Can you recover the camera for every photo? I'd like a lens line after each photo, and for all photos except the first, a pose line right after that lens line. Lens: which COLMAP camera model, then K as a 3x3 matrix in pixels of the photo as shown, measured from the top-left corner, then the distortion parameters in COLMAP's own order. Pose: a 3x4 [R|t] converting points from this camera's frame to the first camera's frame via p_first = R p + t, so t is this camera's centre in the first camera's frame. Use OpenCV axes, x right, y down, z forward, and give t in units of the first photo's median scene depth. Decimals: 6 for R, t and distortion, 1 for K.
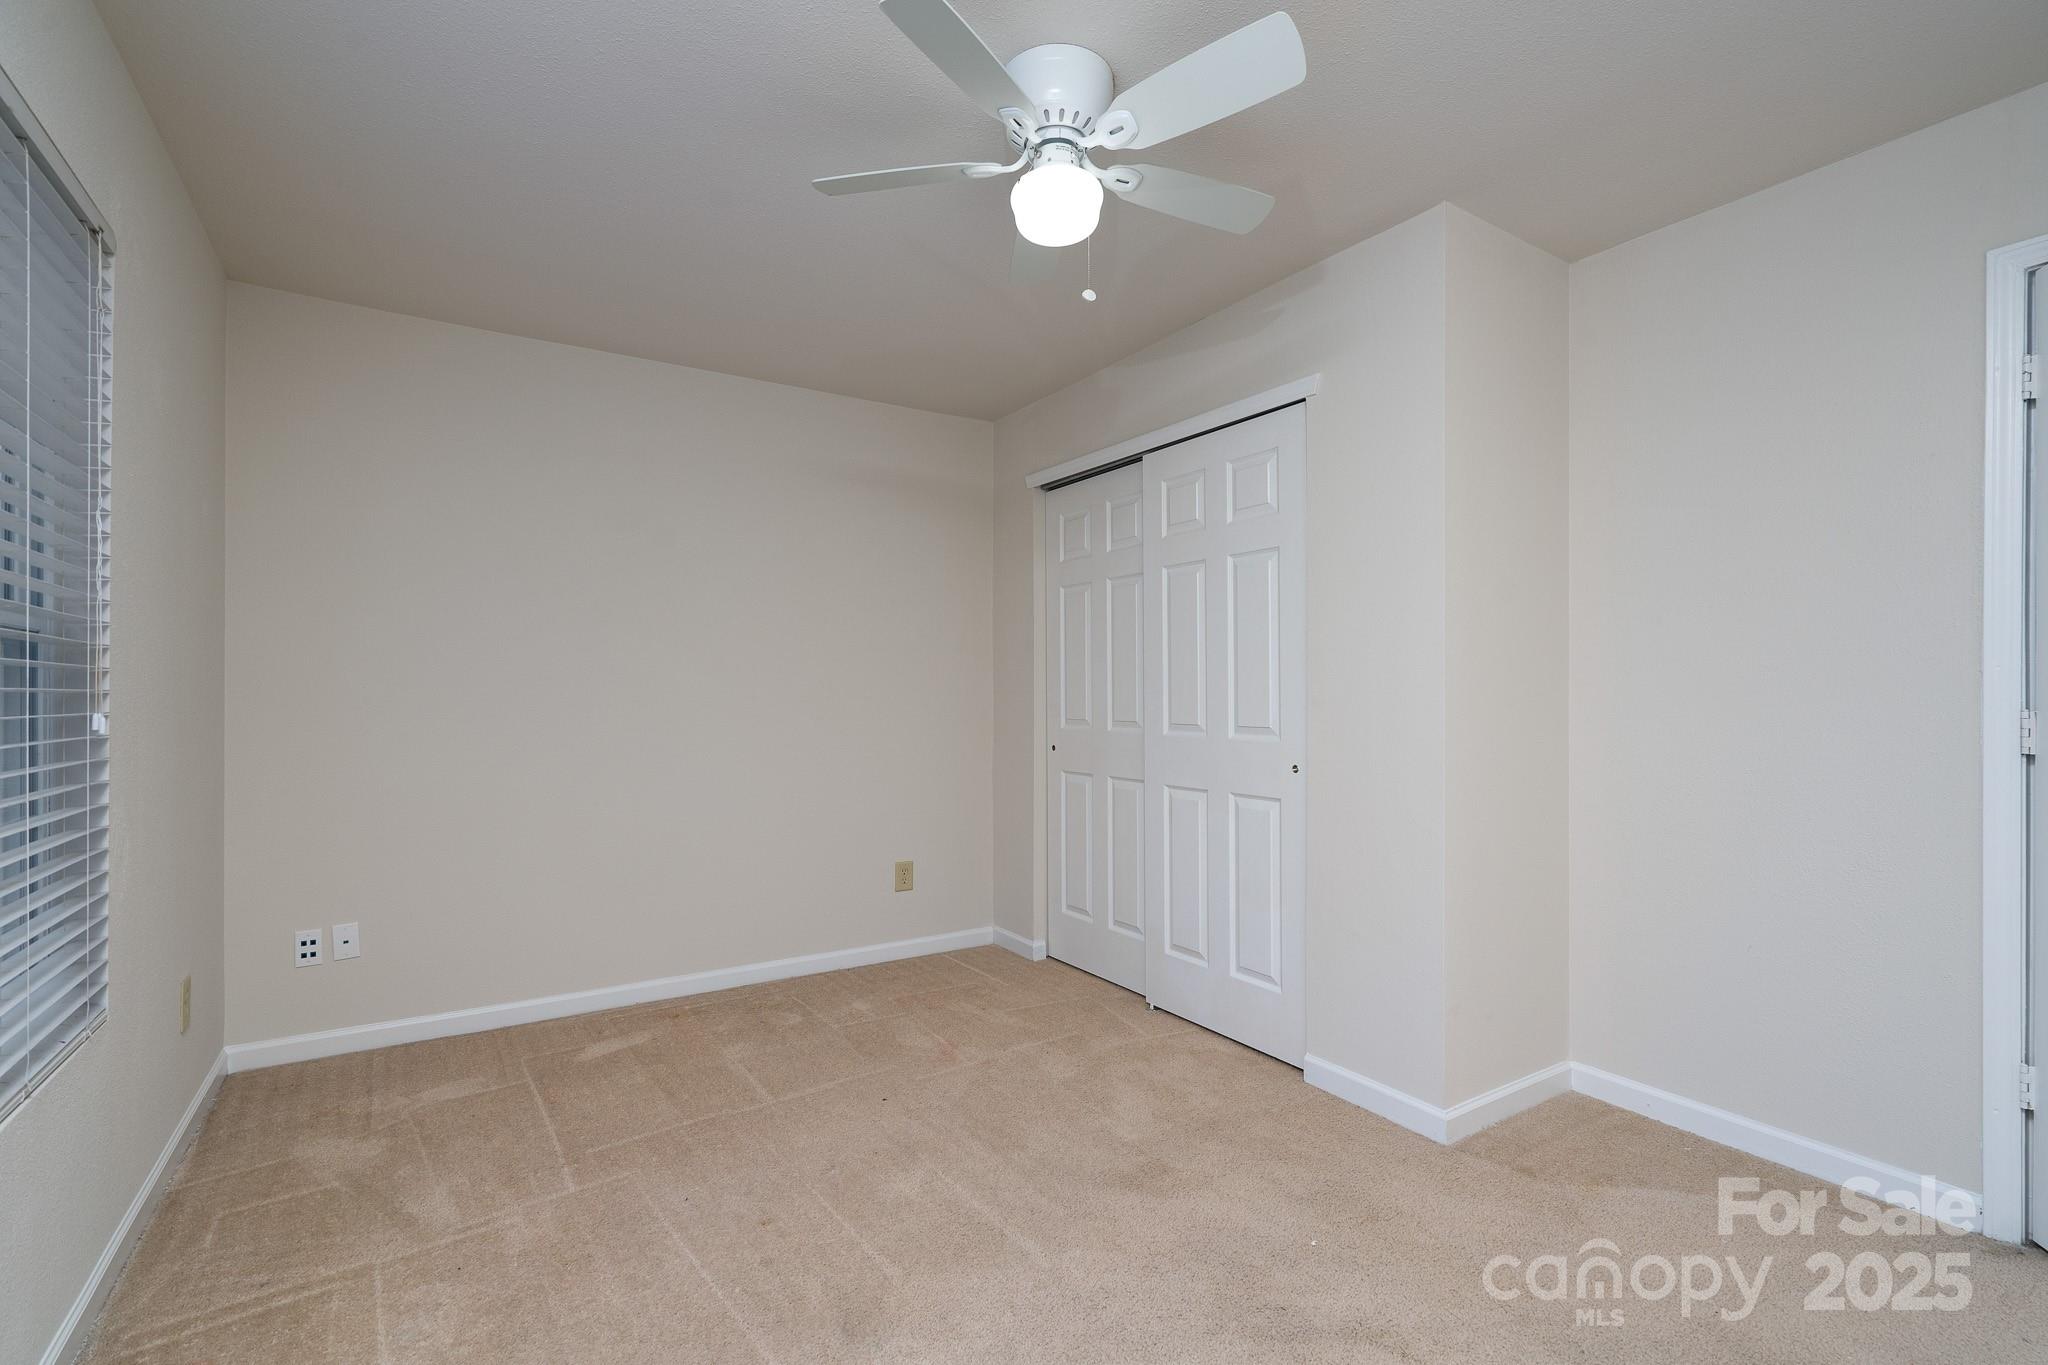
lens RADIAL K [[936.5, 0, 1026.9], [0, 936.5, 689.7], [0, 0, 1]] dist [0.000114, 0.000070]
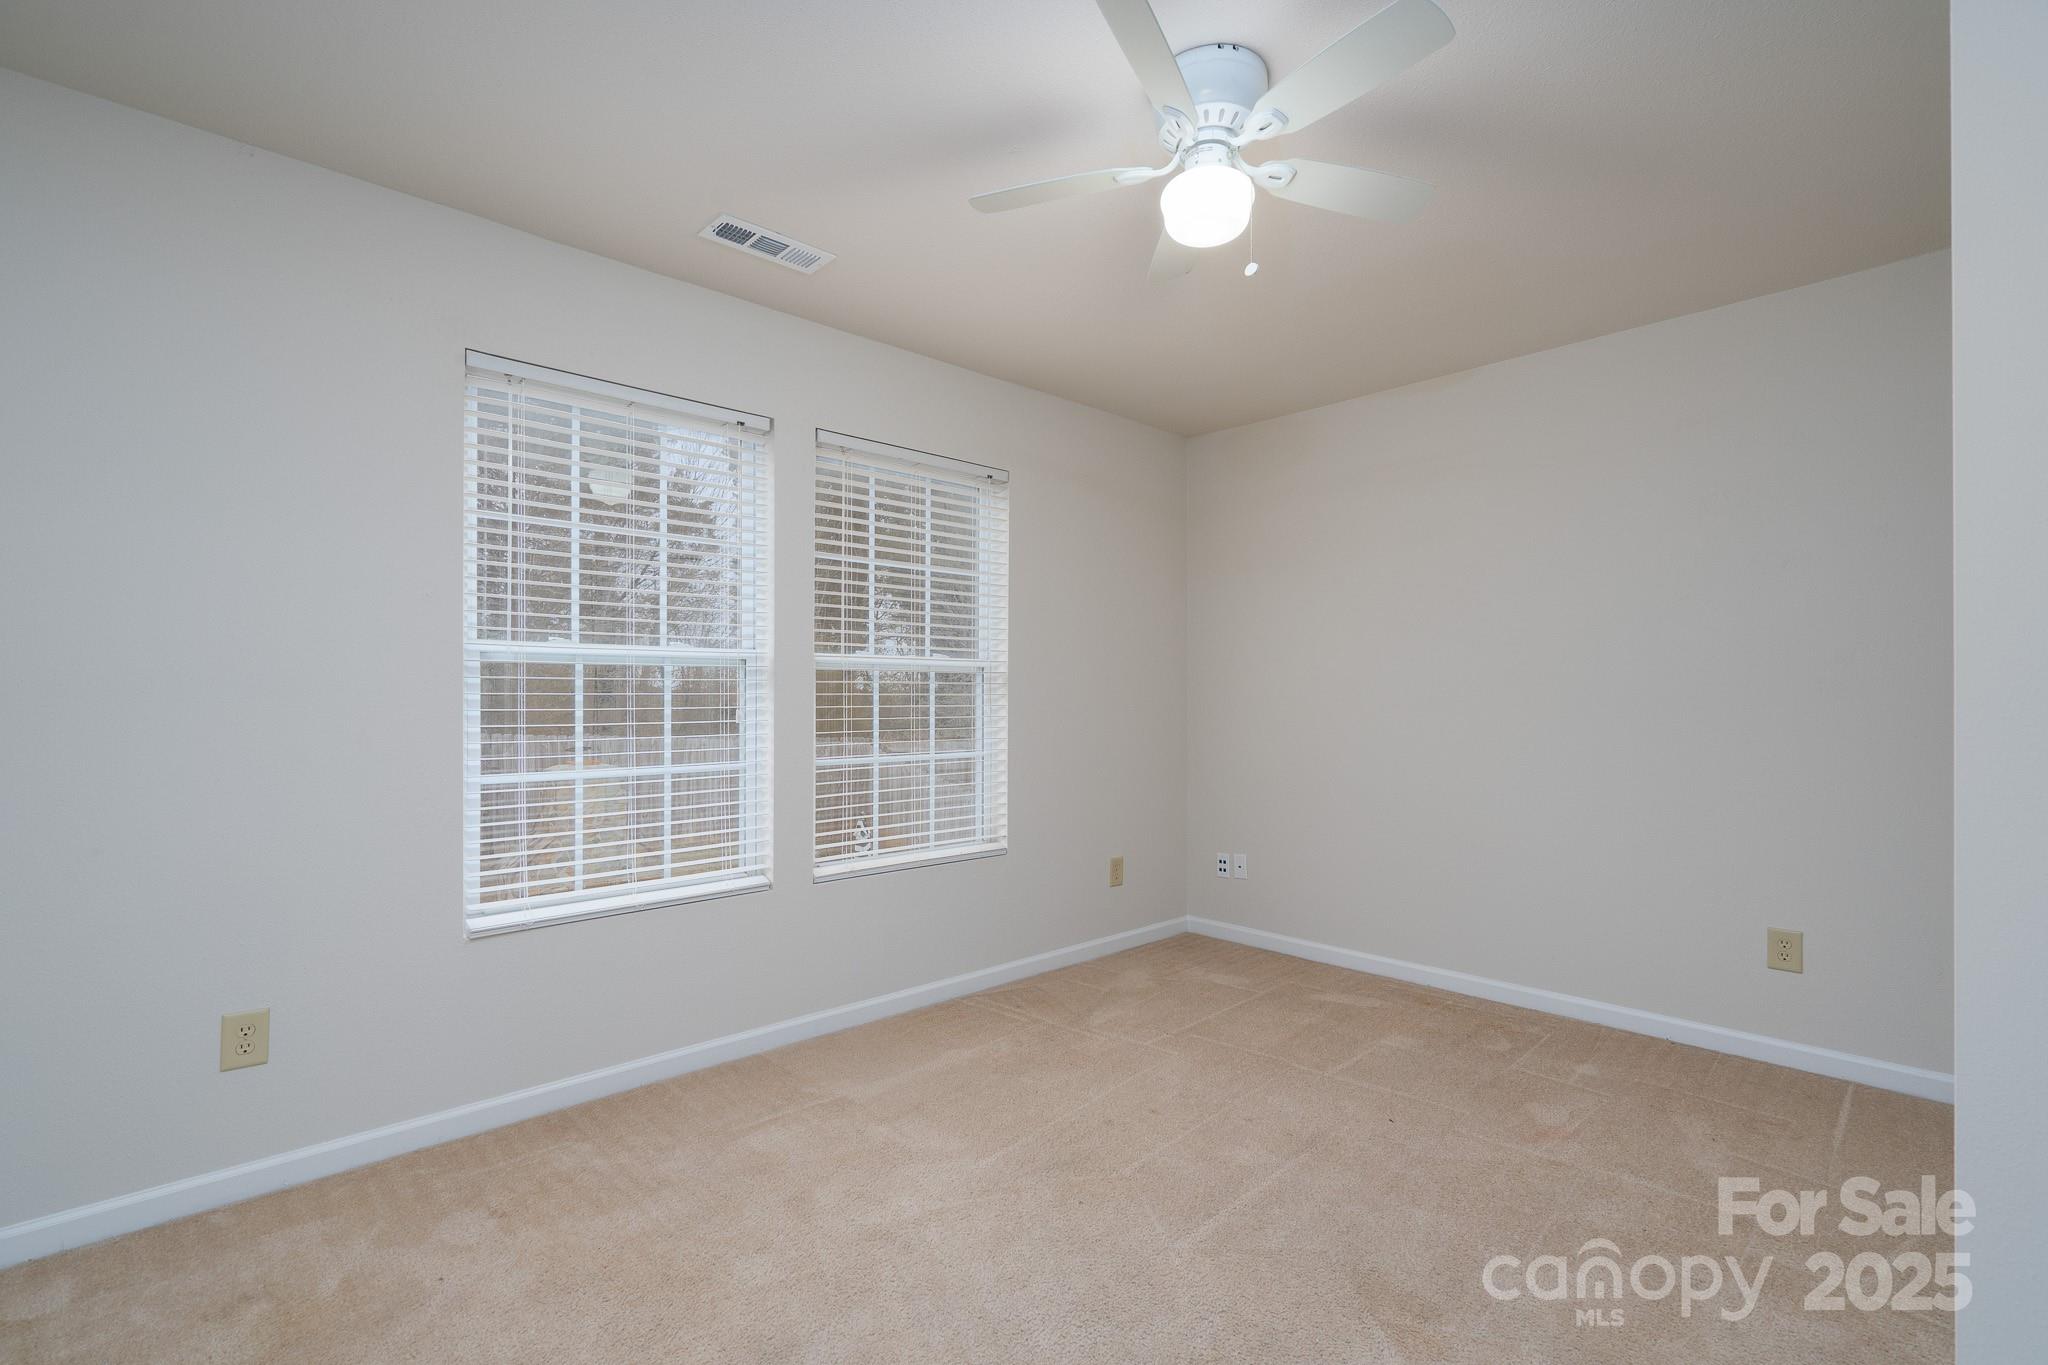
lens RADIAL K [[936.5, 0, 1026.9], [0, 936.5, 689.7], [0, 0, 1]] dist [0.000114, 0.000070]
pose [[0.175487, -0.008702, -0.984443, 0.645889], [0.003002, 0.999961, -0.008304, 0.005340], [0.984477, -0.001498, 0.175506, 0.417686]]
